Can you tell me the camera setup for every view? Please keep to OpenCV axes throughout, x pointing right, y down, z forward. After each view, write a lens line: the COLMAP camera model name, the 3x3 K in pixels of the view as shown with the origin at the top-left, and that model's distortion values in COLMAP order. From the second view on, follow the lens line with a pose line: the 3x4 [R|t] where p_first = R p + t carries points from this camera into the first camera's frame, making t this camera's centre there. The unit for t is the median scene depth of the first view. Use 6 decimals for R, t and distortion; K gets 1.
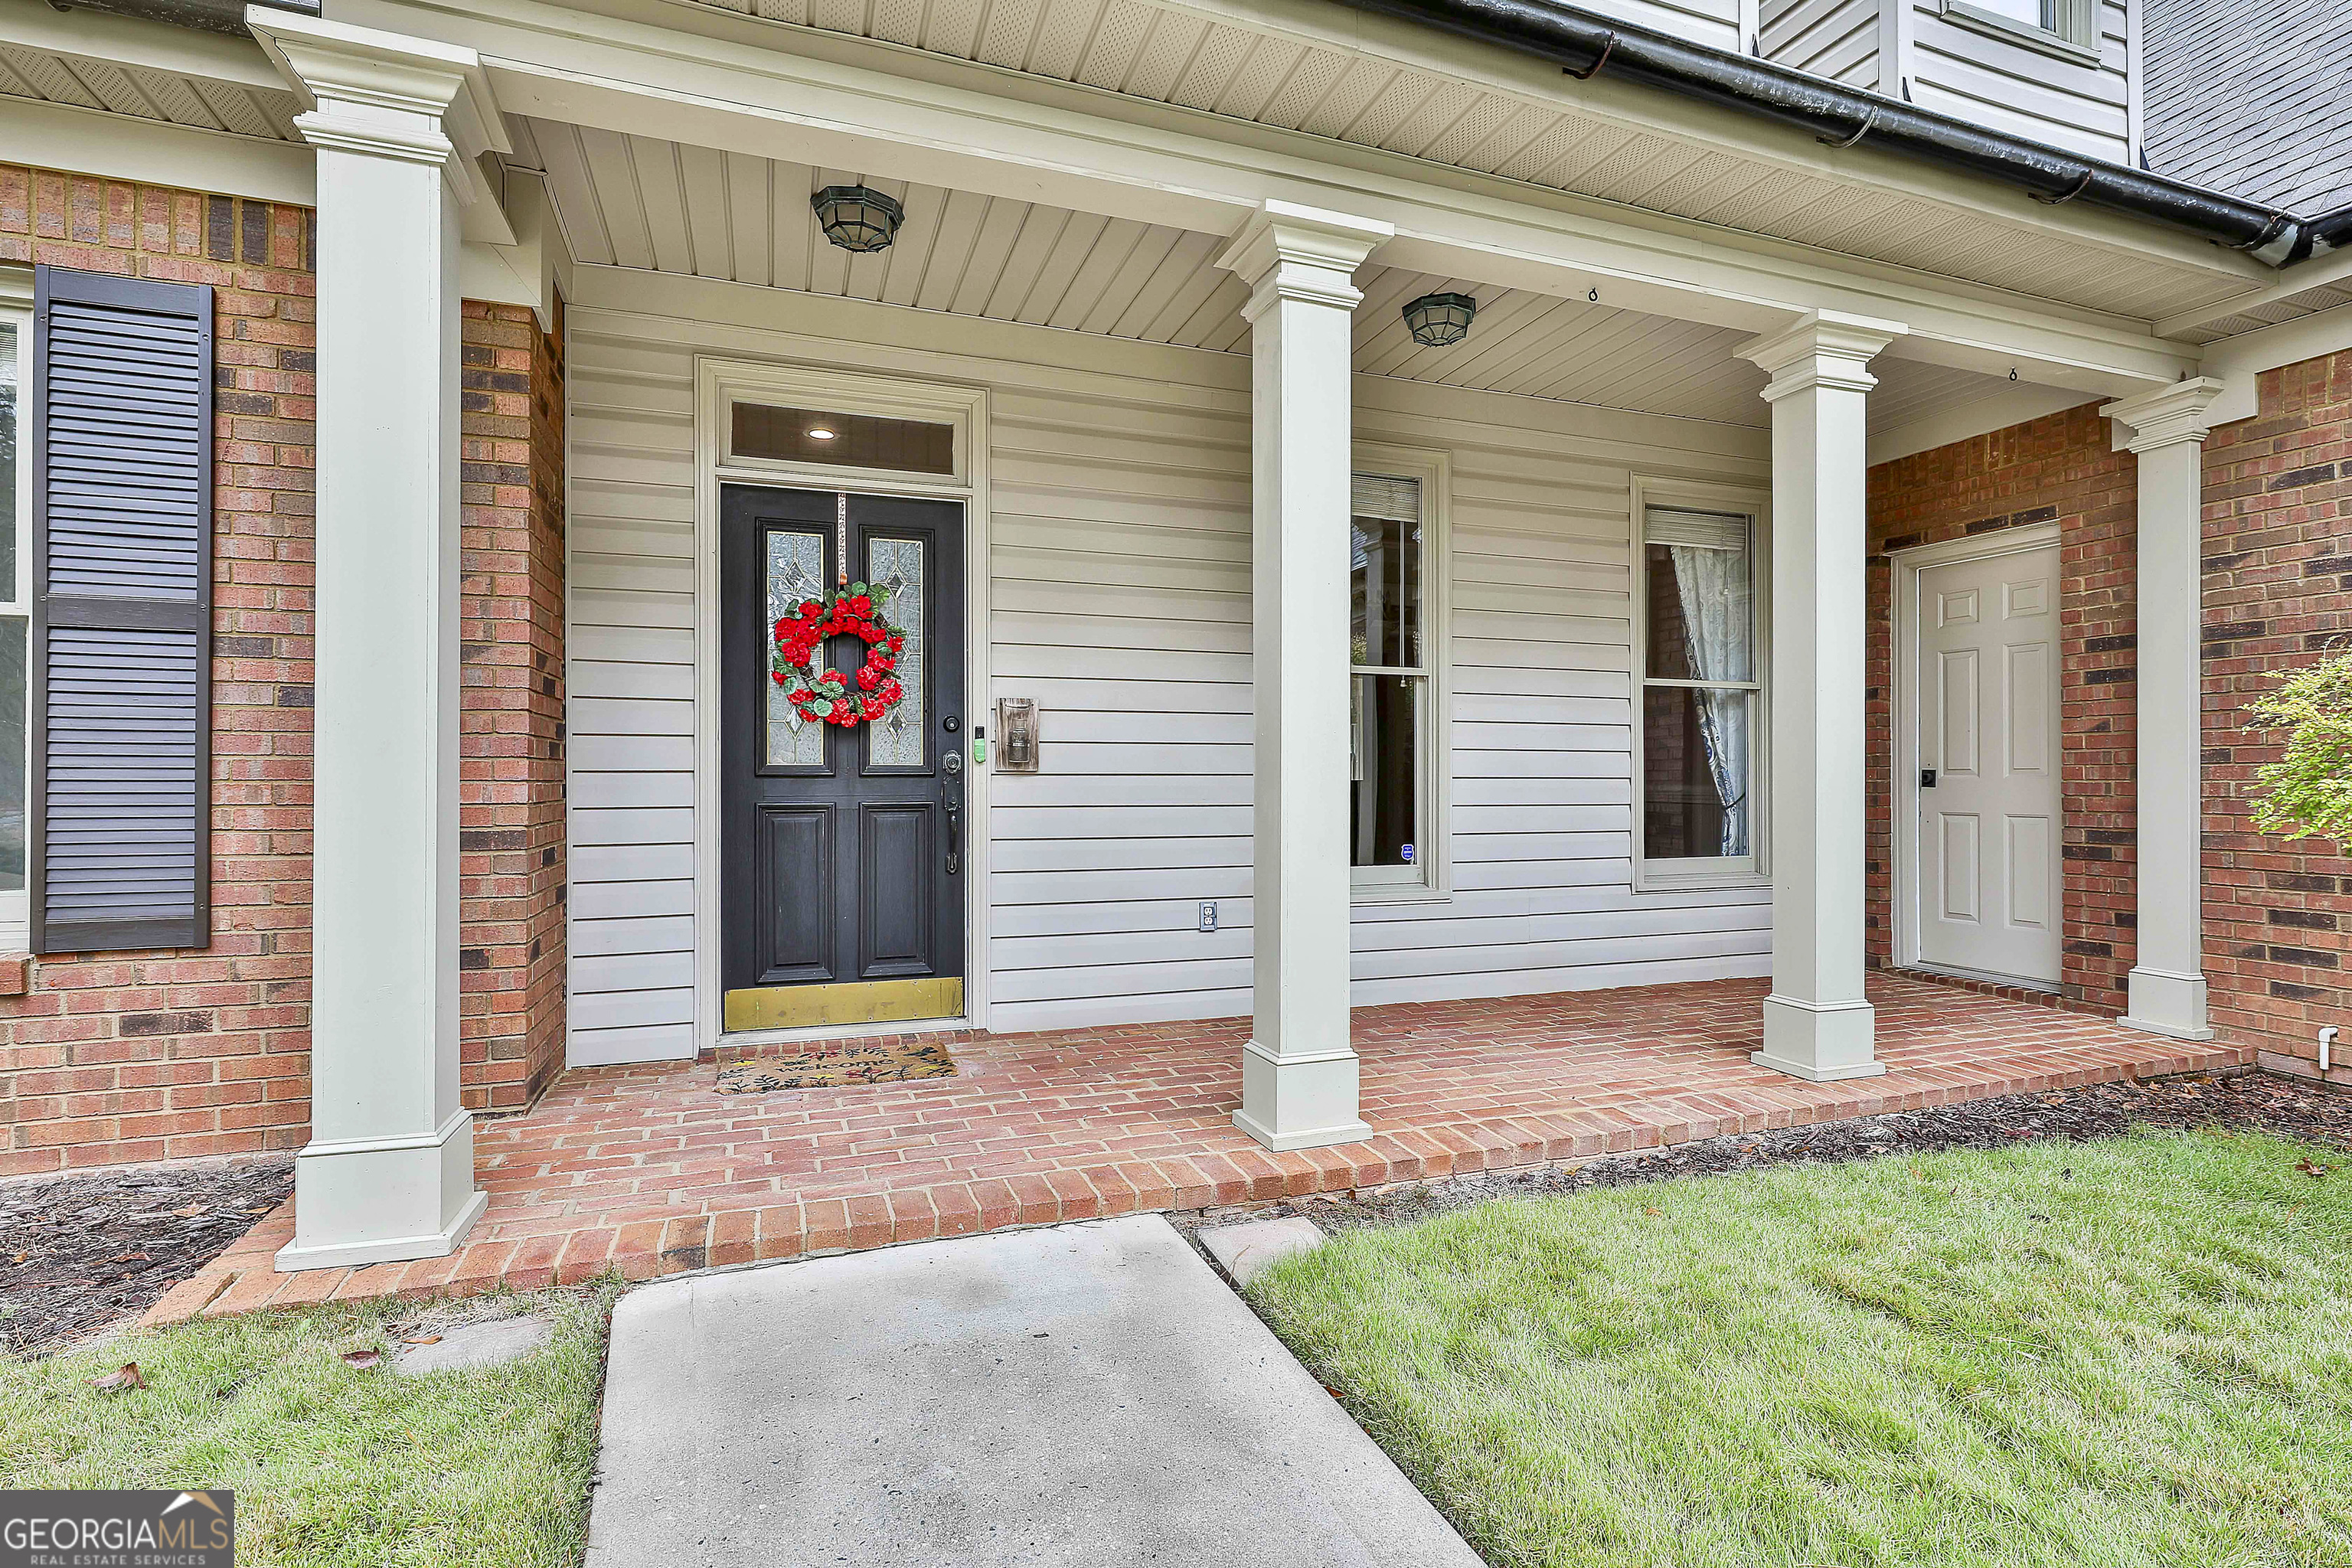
lens RADIAL K [[1112.7, 0, 1168.3], [0, 1112.7, 779.4], [0, 0, 1]] dist [-0.002182, 0.001351]
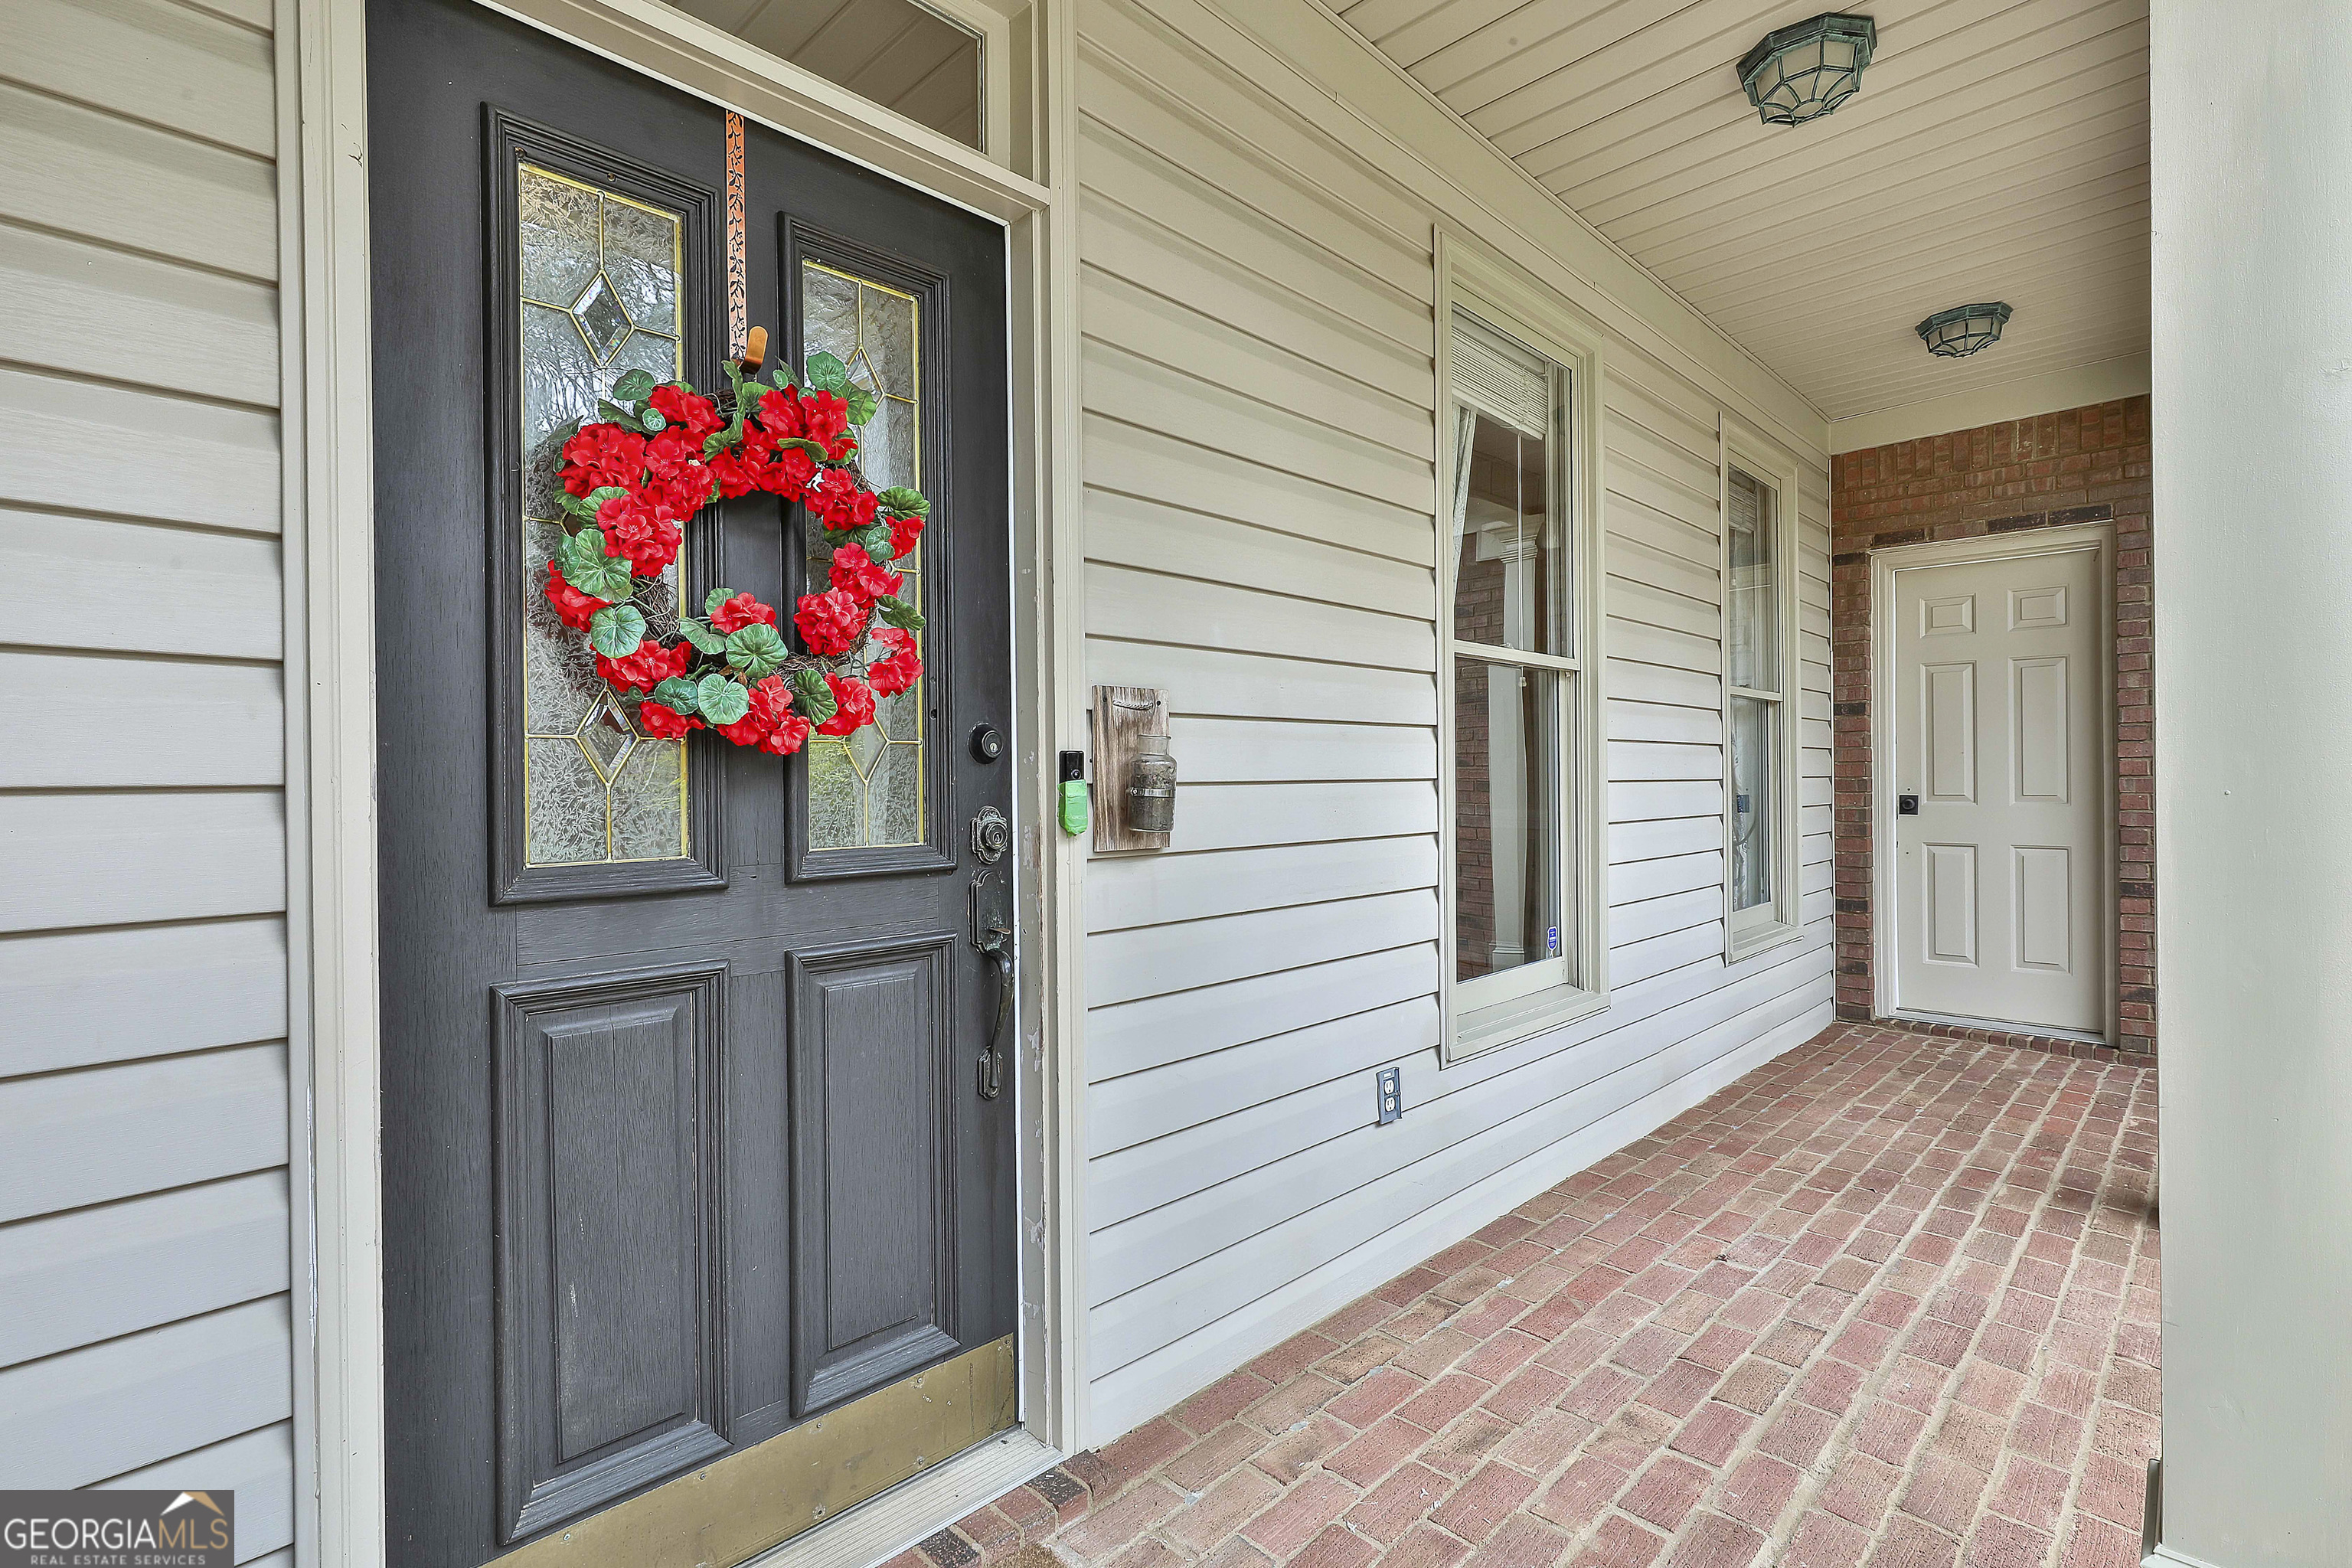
lens RADIAL K [[1112.7, 0, 1168.3], [0, 1112.7, 779.4], [0, 0, 1]] dist [-0.002182, 0.001351]
pose [[0.897894, -0.009568, 0.440109, -0.319293], [0.010851, 0.999941, -0.000399, -0.035446], [-0.440079, 0.005134, 0.897944, 0.590977]]
